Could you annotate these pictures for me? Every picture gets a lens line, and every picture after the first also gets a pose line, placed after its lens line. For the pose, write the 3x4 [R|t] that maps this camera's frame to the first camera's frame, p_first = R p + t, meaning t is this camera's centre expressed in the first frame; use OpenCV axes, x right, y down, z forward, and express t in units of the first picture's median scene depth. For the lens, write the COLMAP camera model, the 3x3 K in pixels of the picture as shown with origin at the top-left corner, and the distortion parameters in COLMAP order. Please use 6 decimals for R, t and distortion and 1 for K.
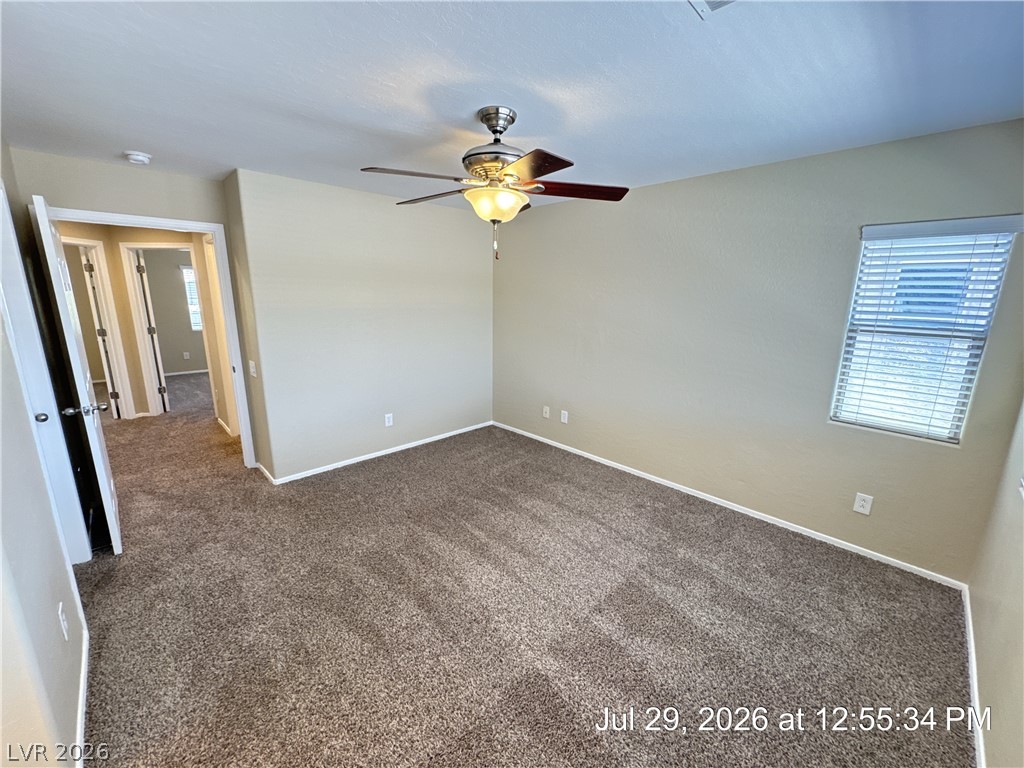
lens RADIAL K [[409.6, 0, 512.9], [0, 409.6, 384.9], [0, 0, 1]] dist [-0.003717, 0.000599]
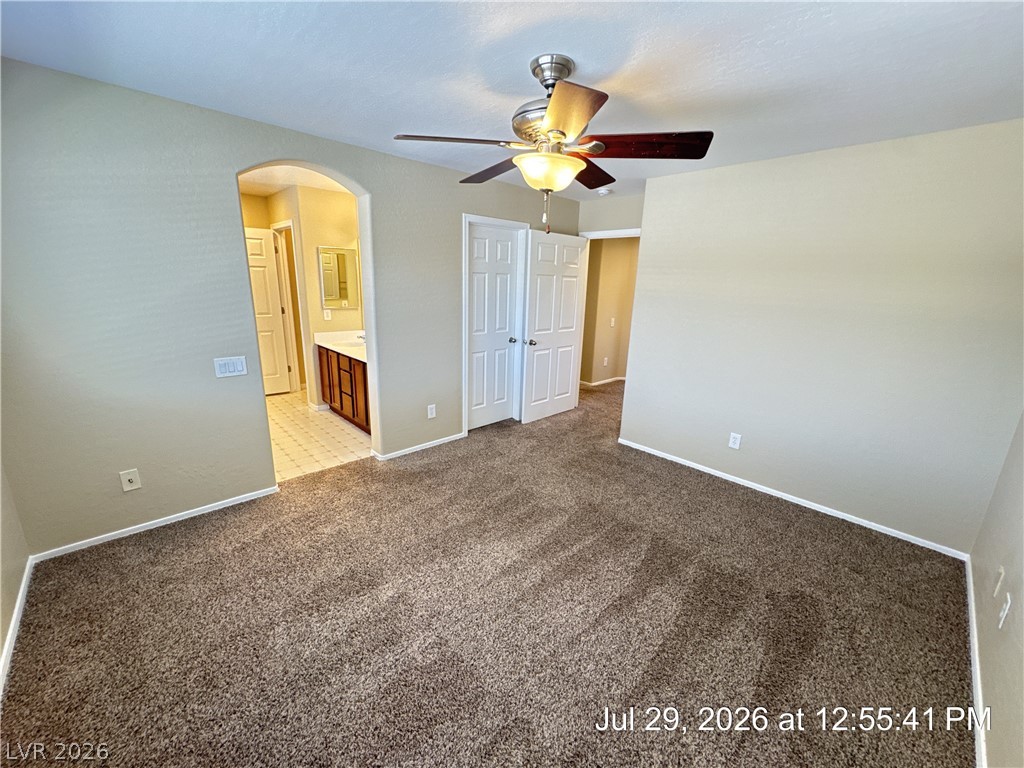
lens RADIAL K [[409.6, 0, 512.9], [0, 409.6, 384.9], [0, 0, 1]] dist [-0.003717, 0.000599]
pose [[-0.012674, 0.235394, -0.971817, 0.708240], [-0.249547, 0.940398, 0.231038, -0.146781], [0.968280, 0.245442, 0.046823, 0.762167]]
